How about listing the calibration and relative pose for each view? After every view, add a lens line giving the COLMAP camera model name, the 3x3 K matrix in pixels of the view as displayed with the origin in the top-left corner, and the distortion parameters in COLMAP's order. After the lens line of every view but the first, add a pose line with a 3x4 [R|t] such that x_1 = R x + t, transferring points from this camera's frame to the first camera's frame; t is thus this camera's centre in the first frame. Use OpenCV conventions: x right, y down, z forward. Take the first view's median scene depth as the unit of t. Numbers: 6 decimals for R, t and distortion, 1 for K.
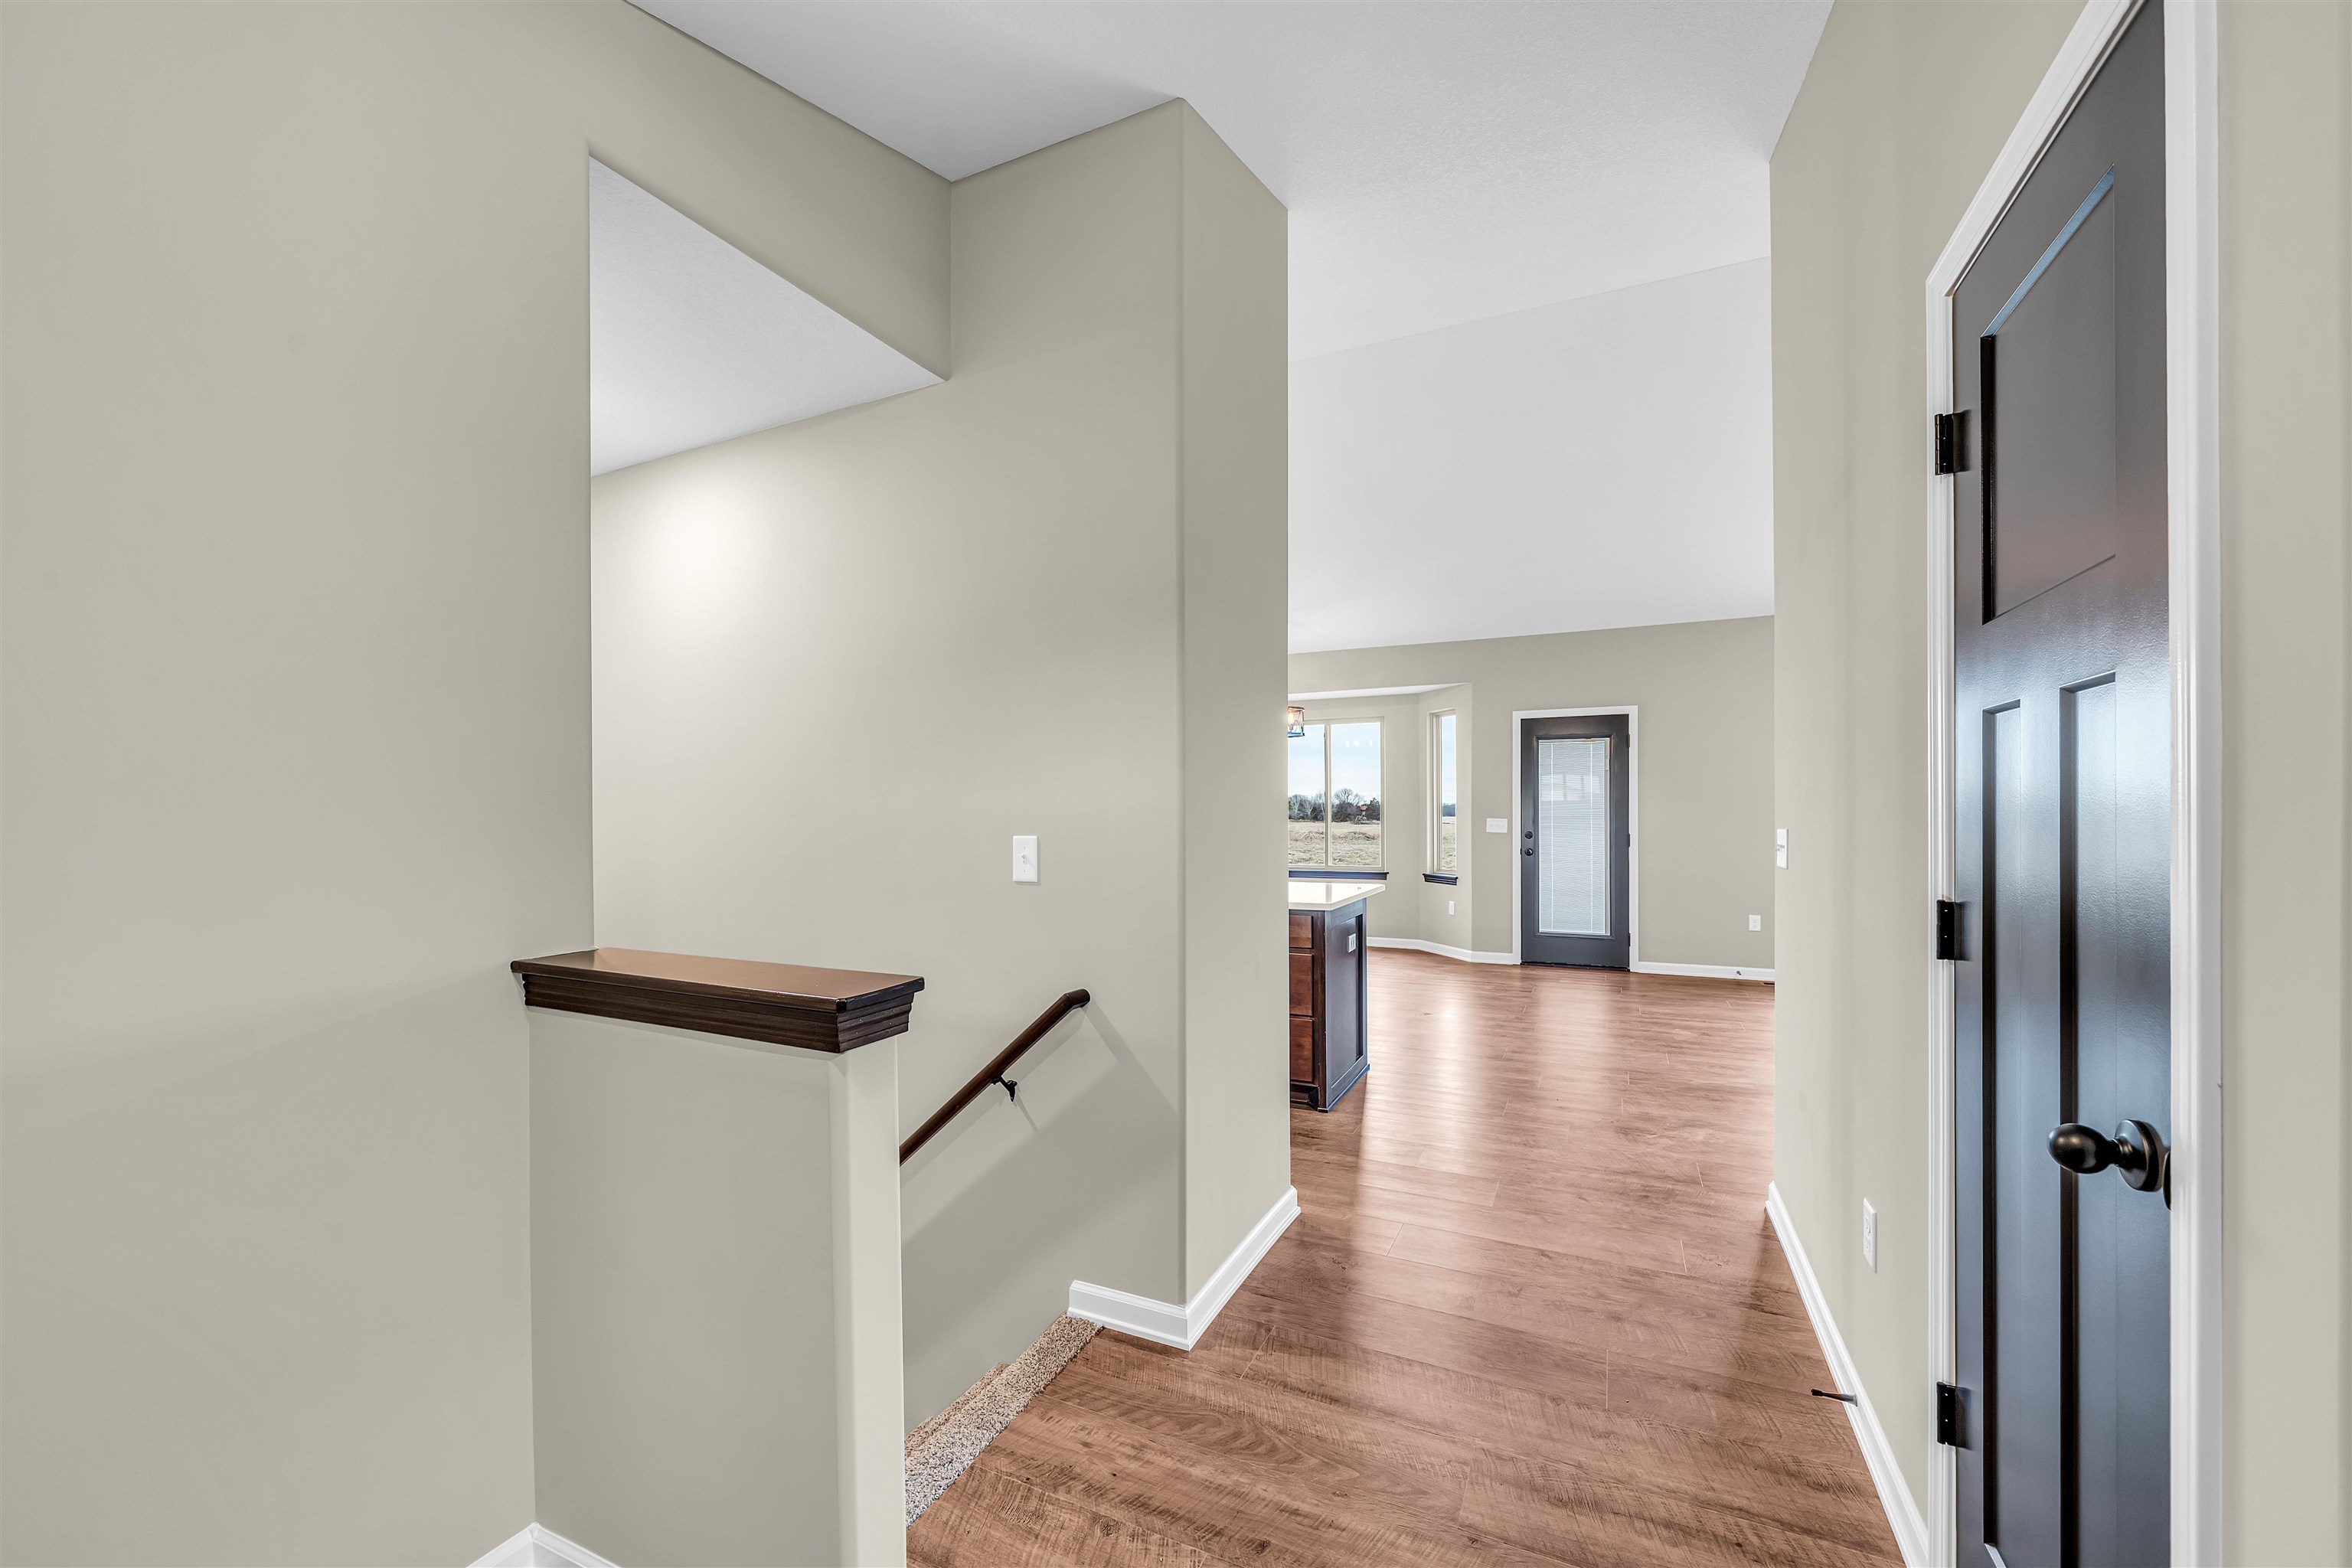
lens RADIAL K [[920.5, 0, 1165.7], [0, 920.5, 811.7], [0, 0, 1]] dist [-0.003575, 0.000071]
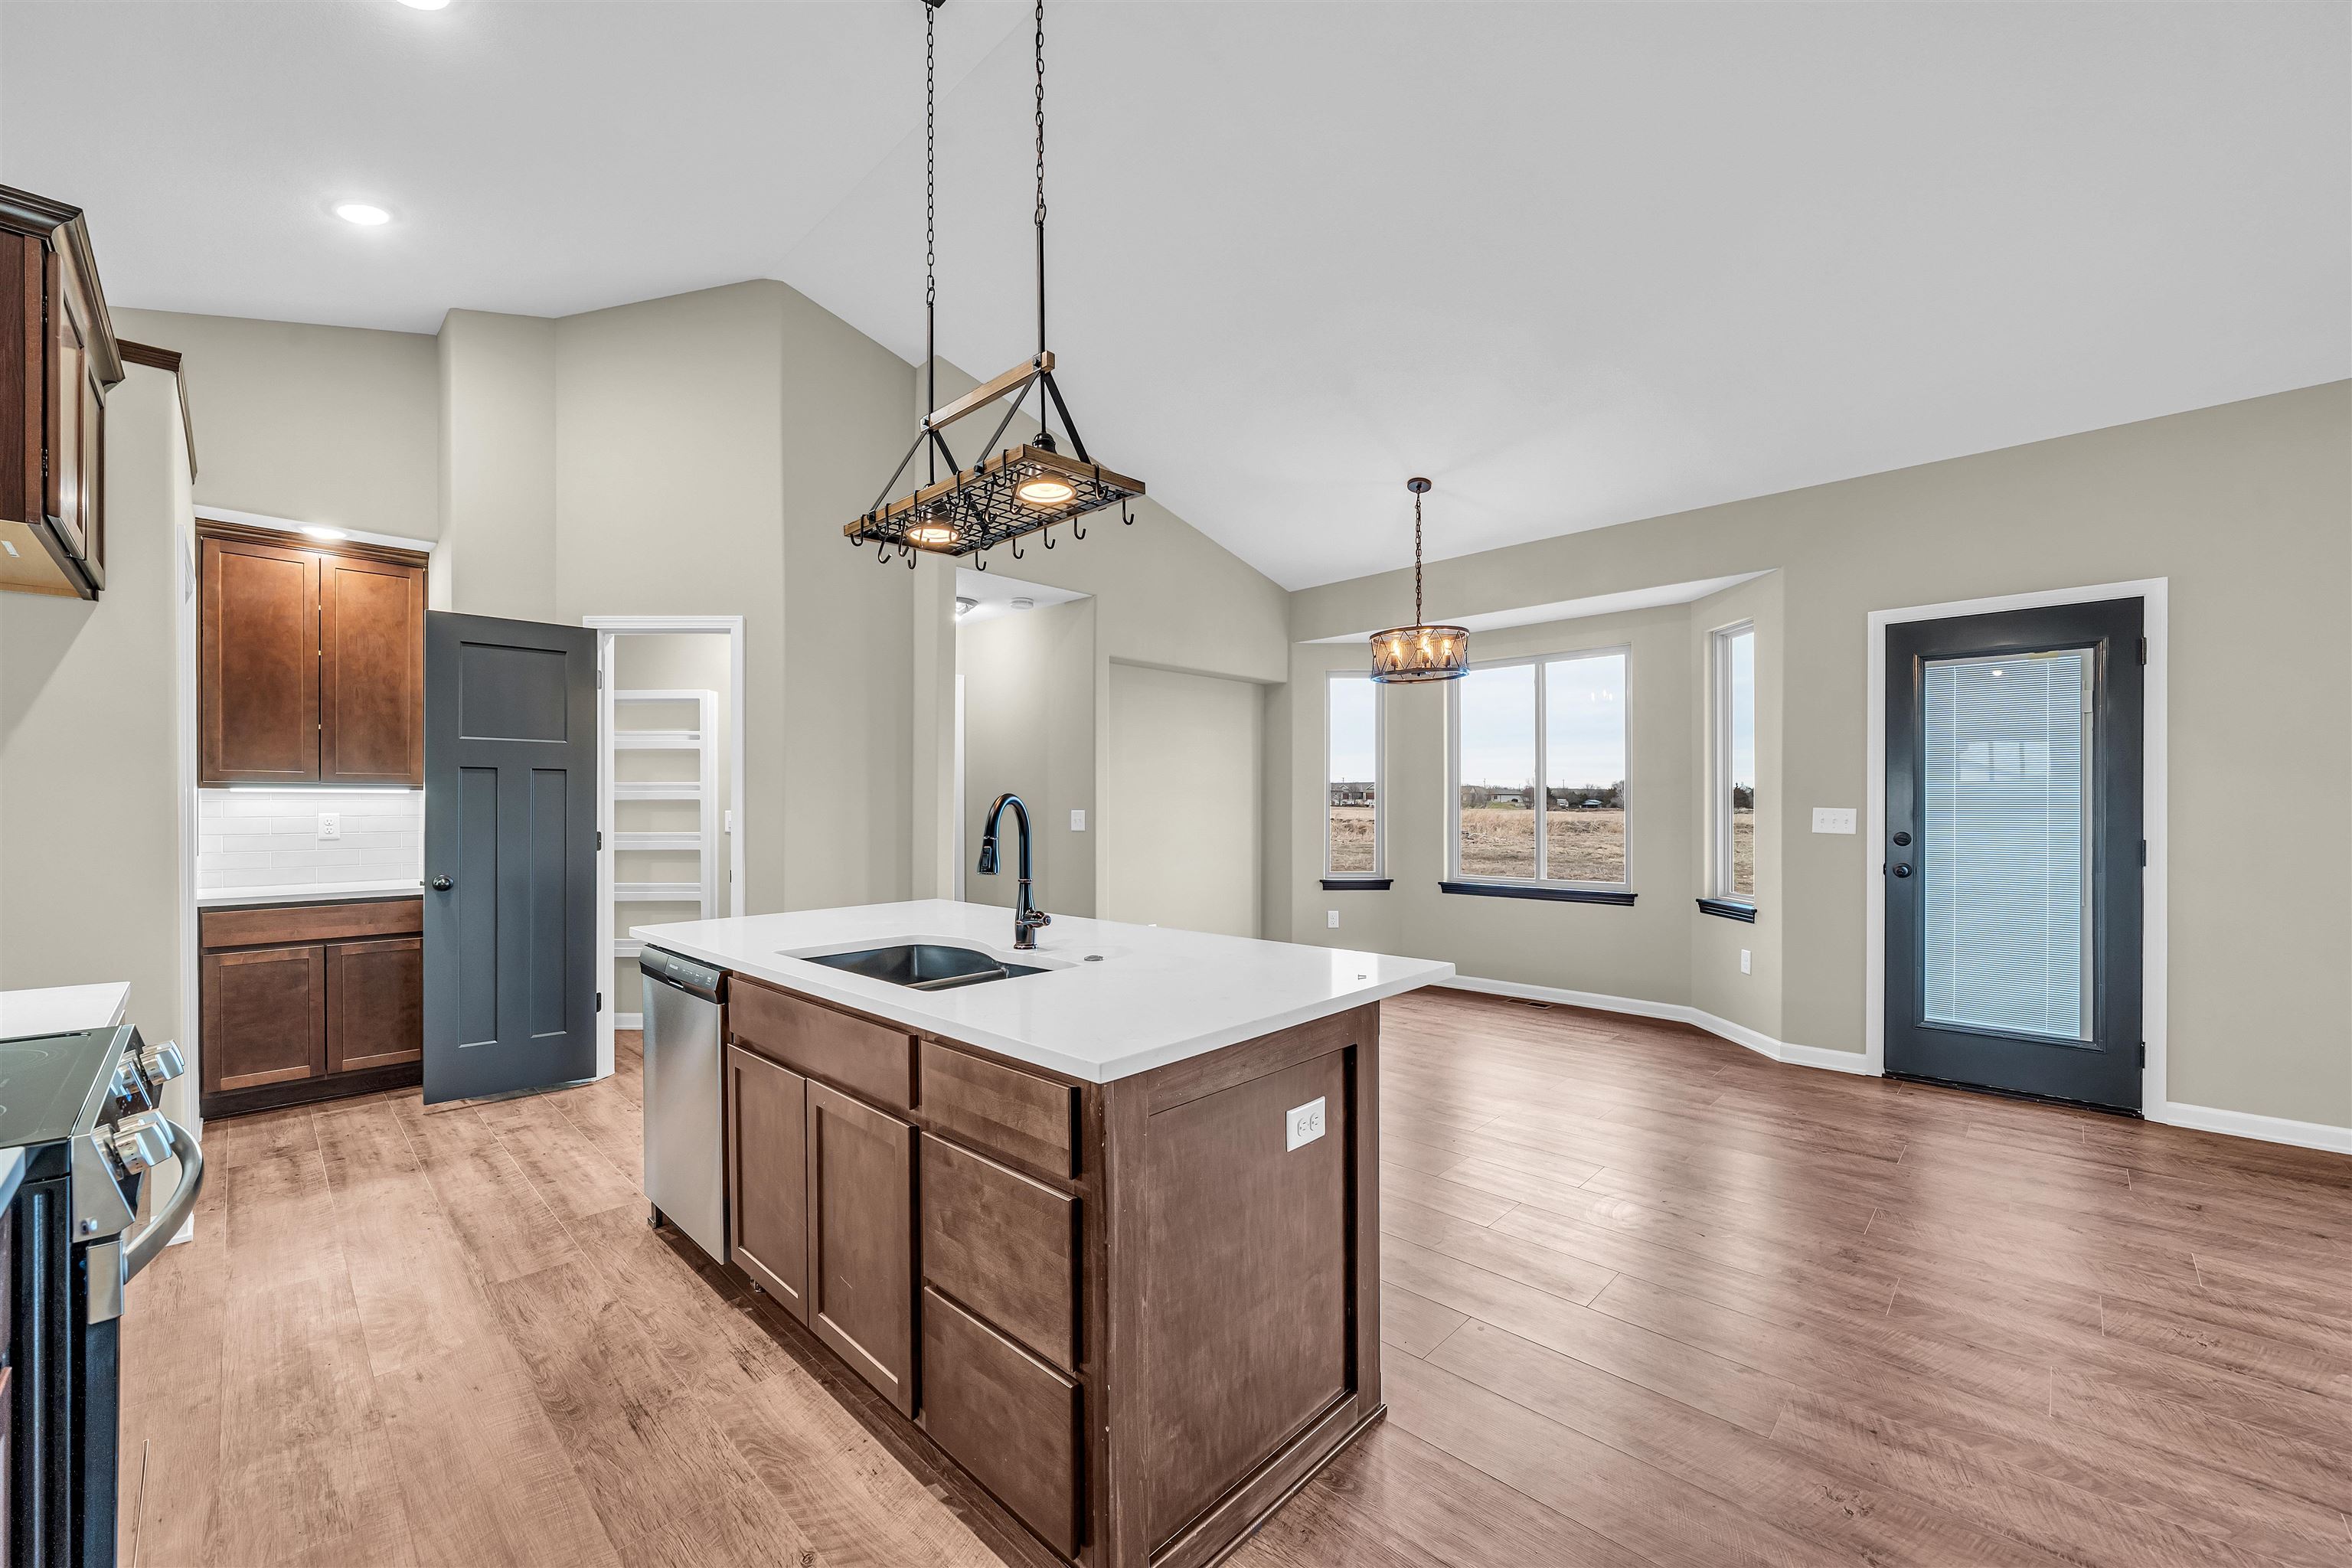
lens RADIAL K [[920.5, 0, 1167.5], [0, 920.5, 809.1], [0, 0, 1]] dist [-0.003575, 0.000071]
pose [[0.949030, 0.000899, -0.315184, 0.153941], [0.002057, 0.999957, 0.009048, 0.001935], [0.315178, -0.009235, 0.948988, 0.349980]]
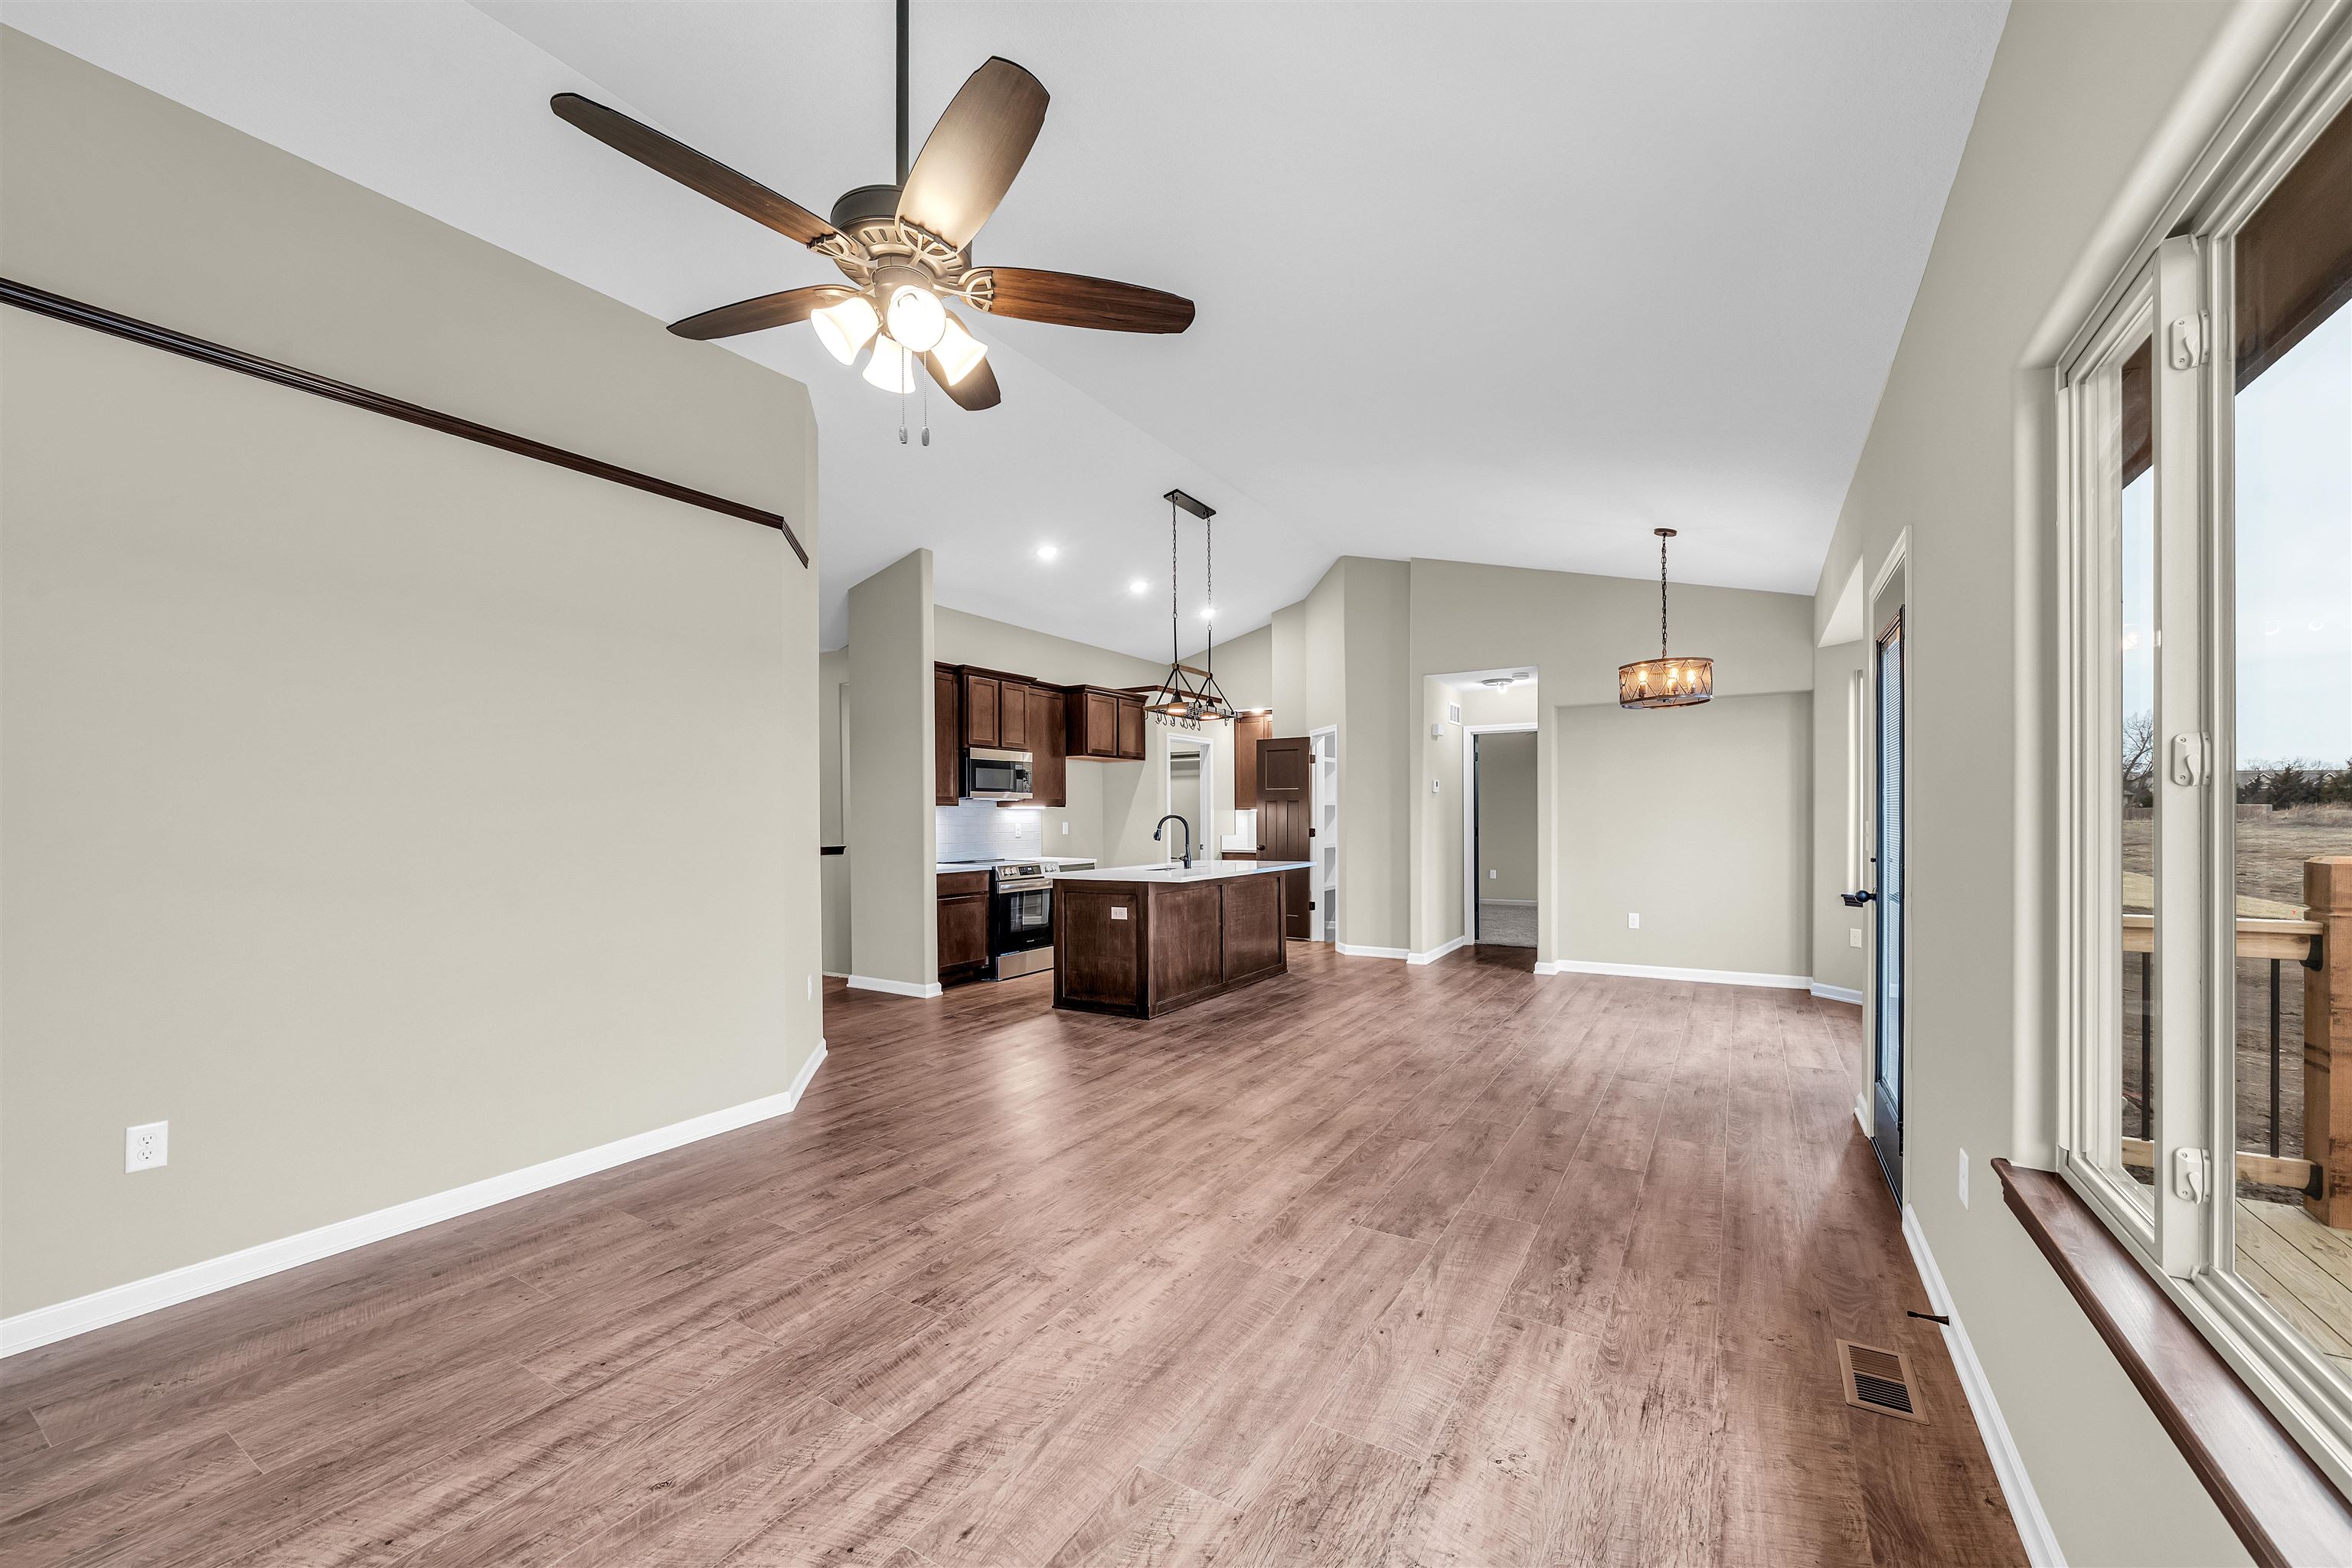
lens RADIAL K [[920.5, 0, 1164.0], [0, 920.5, 822.6], [0, 0, 1]] dist [-0.003575, 0.000071]
pose [[-0.107661, 0.009573, -0.994142, 0.869889], [0.009296, 0.999920, 0.008622, 0.000337], [0.994144, -0.008313, -0.107742, 0.695711]]
